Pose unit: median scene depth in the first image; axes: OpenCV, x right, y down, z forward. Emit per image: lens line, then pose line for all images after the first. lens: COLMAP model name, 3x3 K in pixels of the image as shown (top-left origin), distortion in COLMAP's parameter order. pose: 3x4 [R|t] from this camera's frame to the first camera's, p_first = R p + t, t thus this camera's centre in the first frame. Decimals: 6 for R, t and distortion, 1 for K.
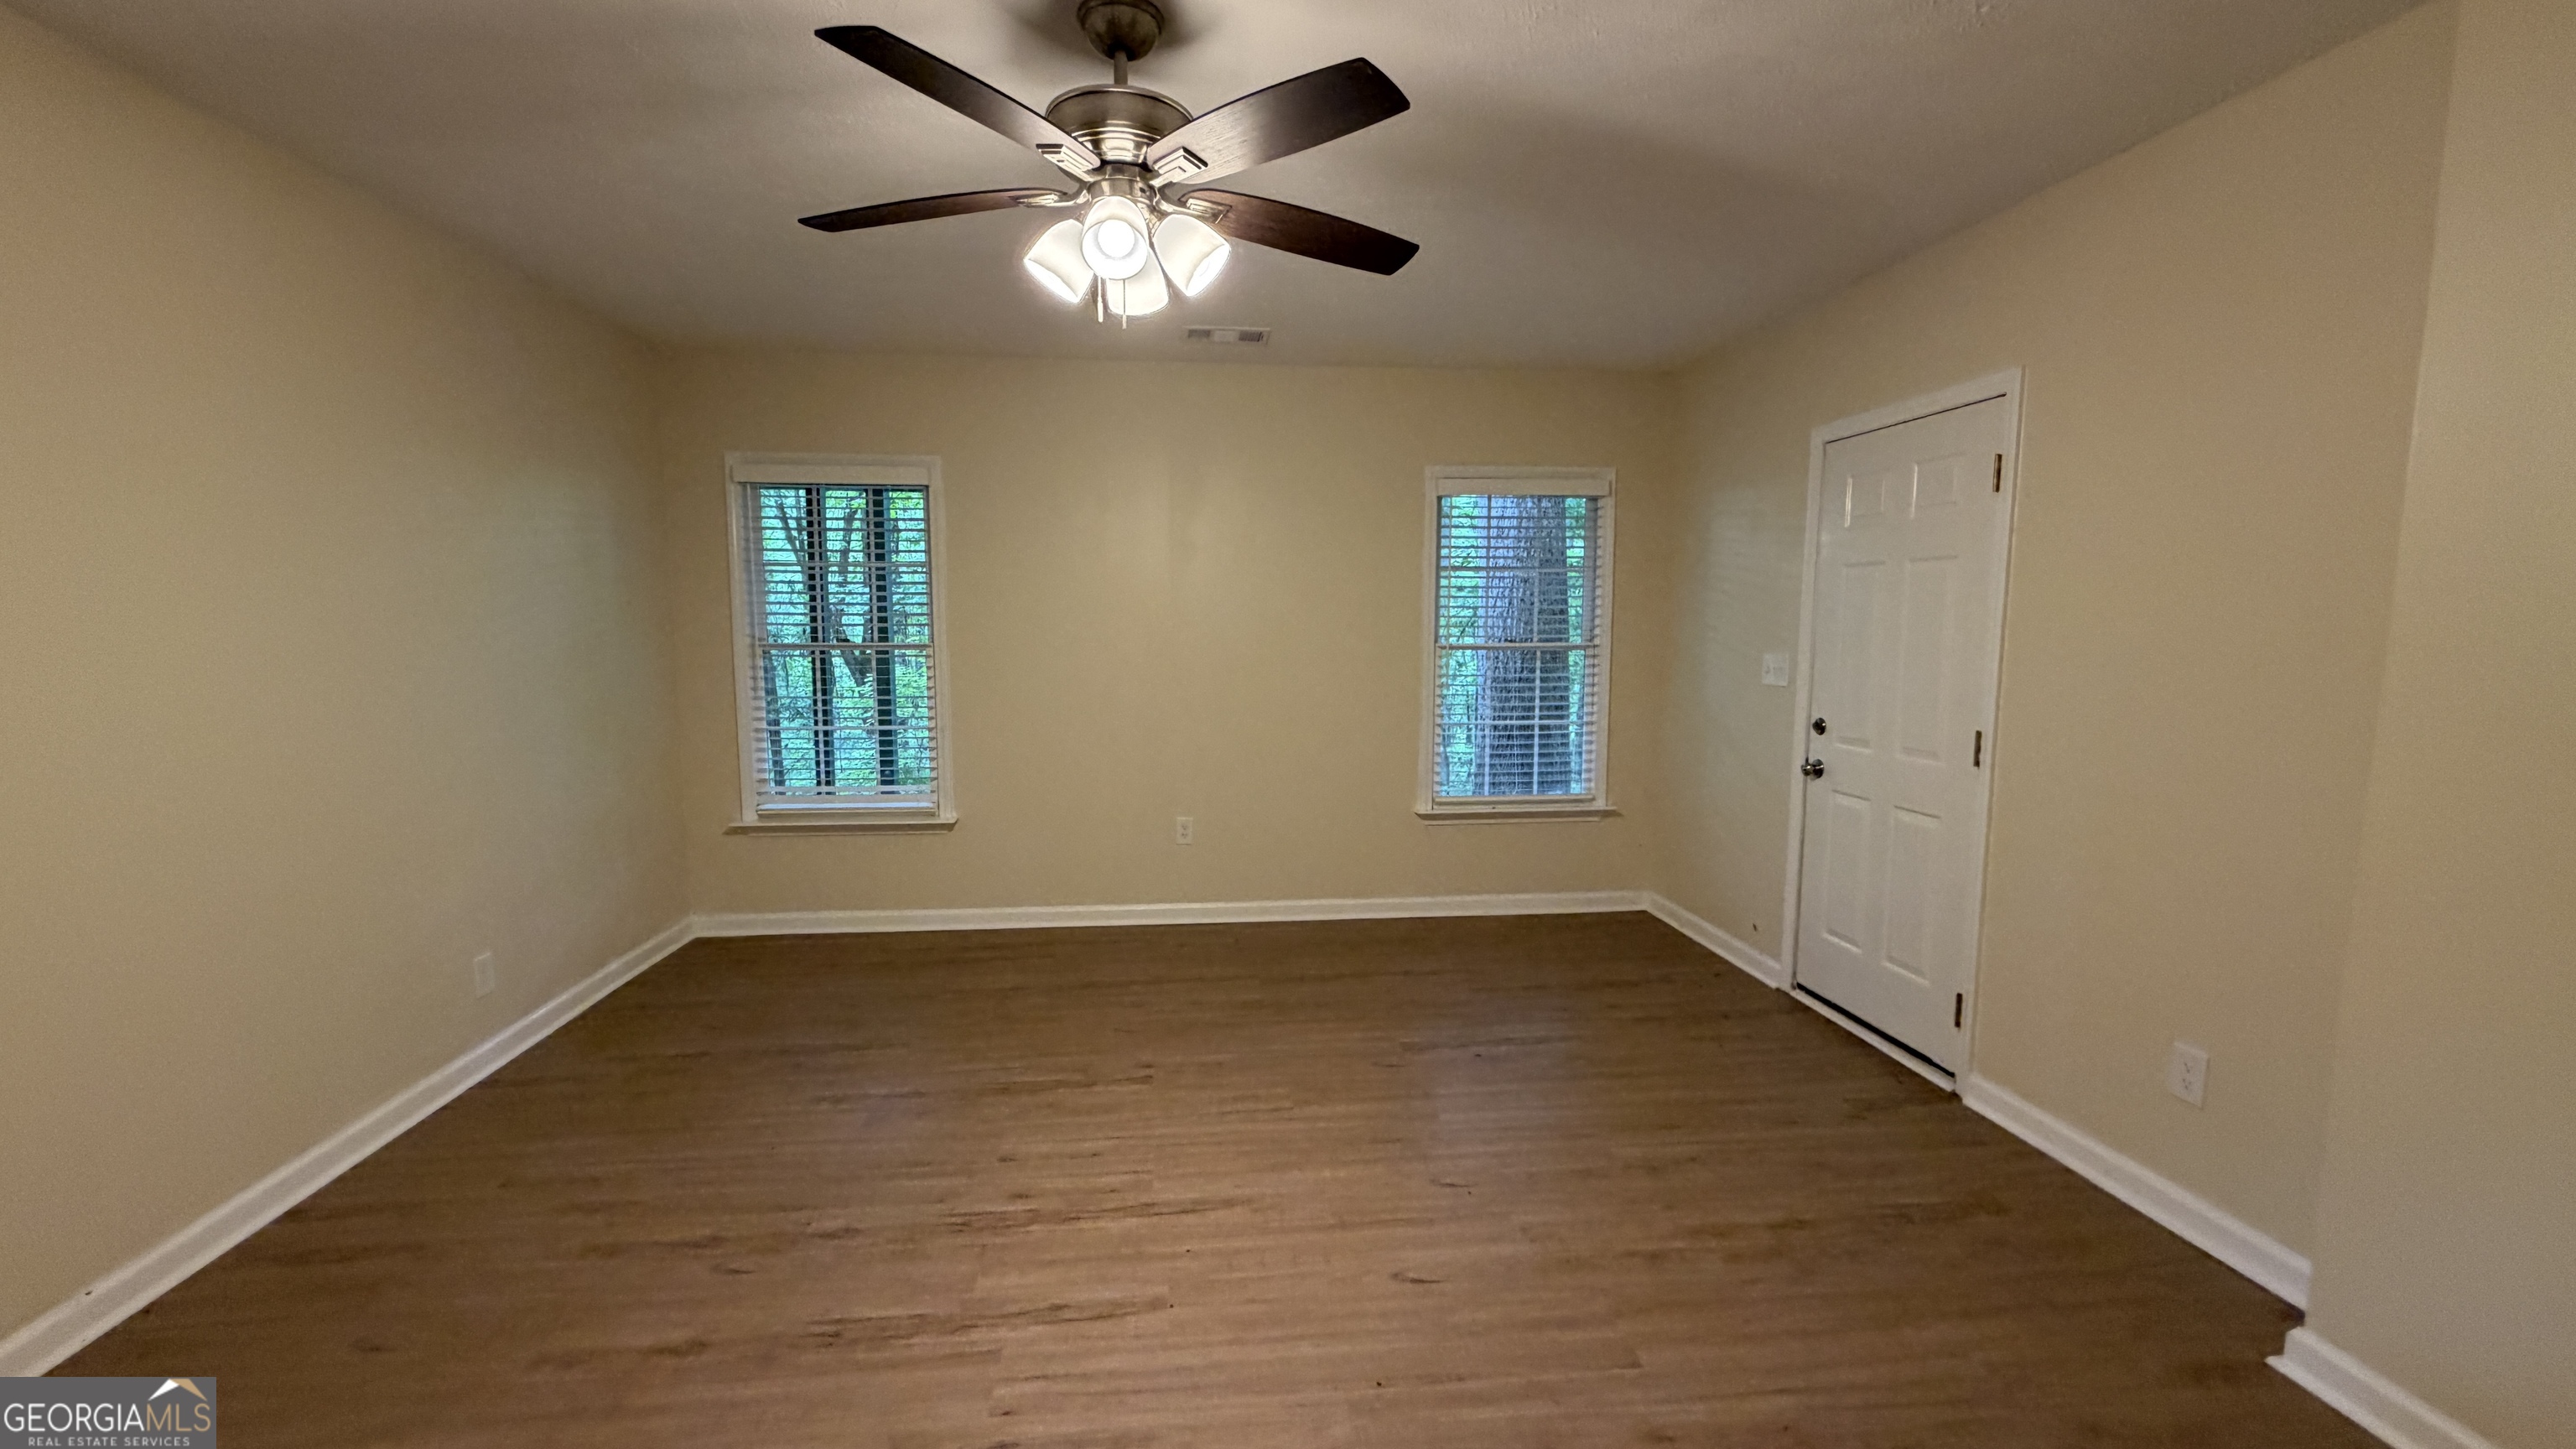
lens RADIAL K [[1033.7, 0, 1279.1], [0, 1033.7, 729.7], [0, 0, 1]] dist [0.002301, 0.000073]
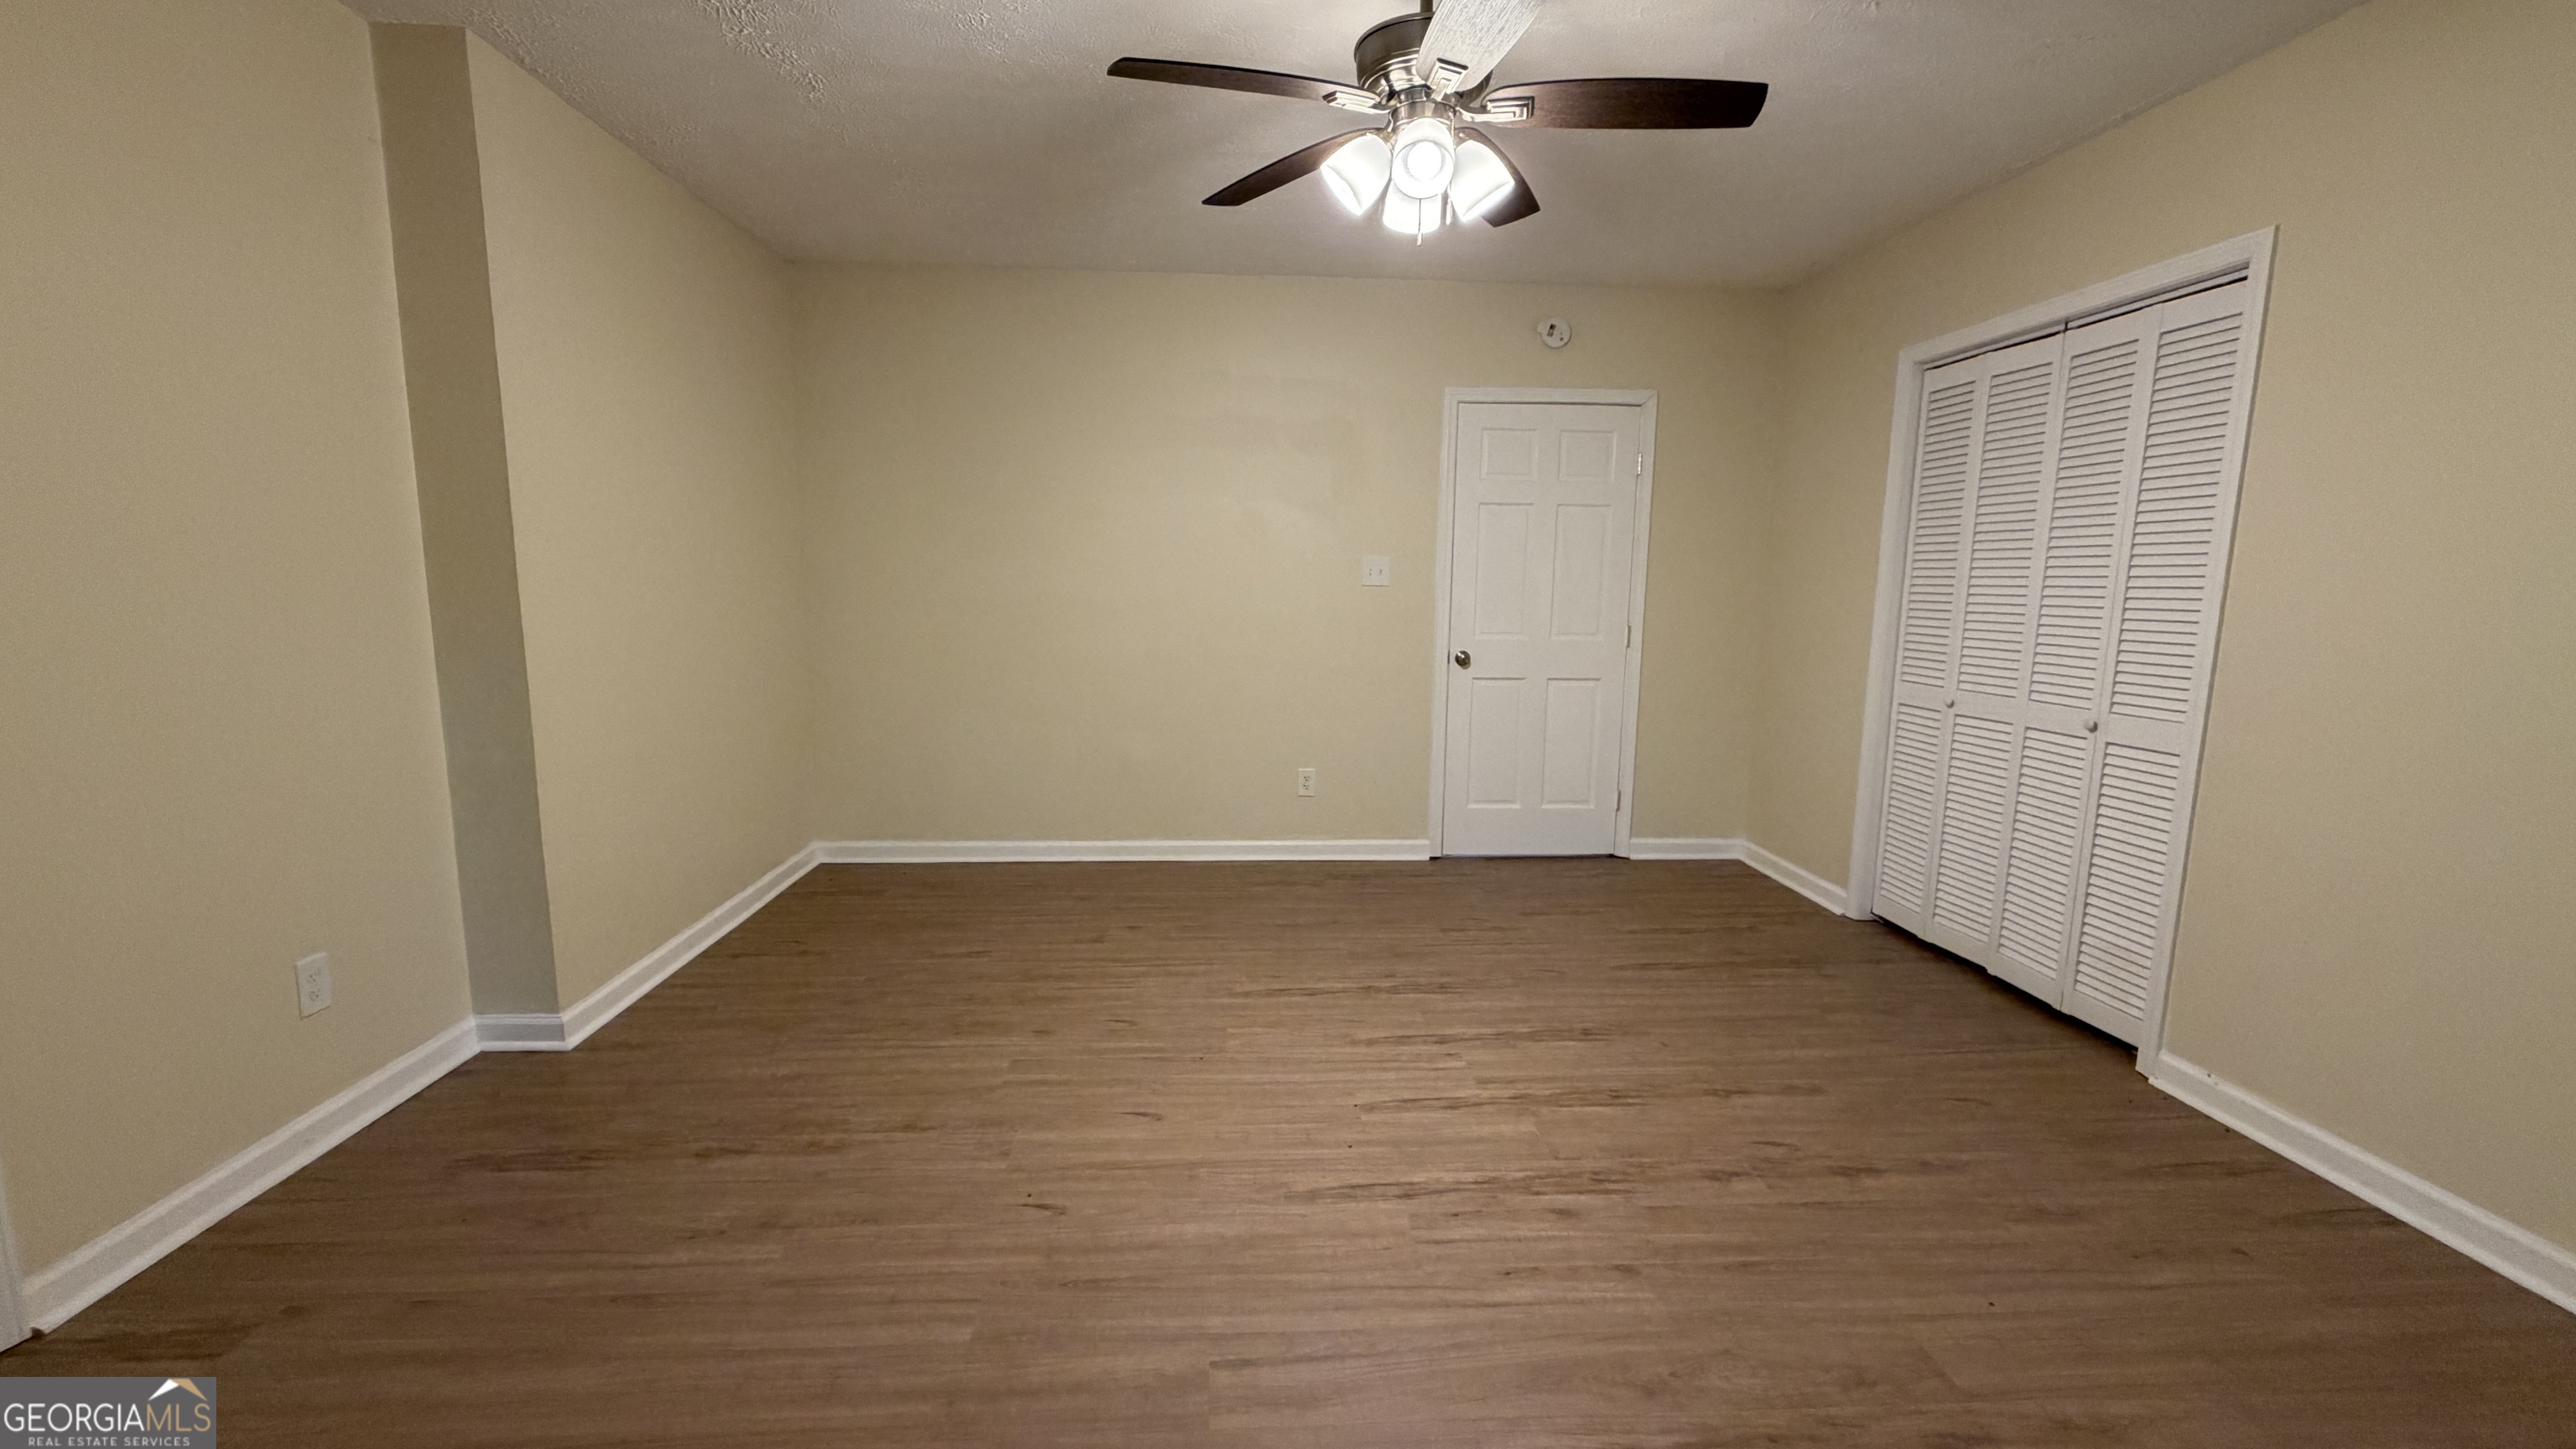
lens RADIAL K [[1033.7, 0, 1279.1], [0, 1033.7, 729.7], [0, 0, 1]] dist [0.002301, 0.000073]
pose [[-0.998899, -0.020301, 0.042302, -0.050659], [-0.009123, 0.968381, 0.249309, -0.144379], [-0.046026, 0.248649, -0.967500, 1.834859]]
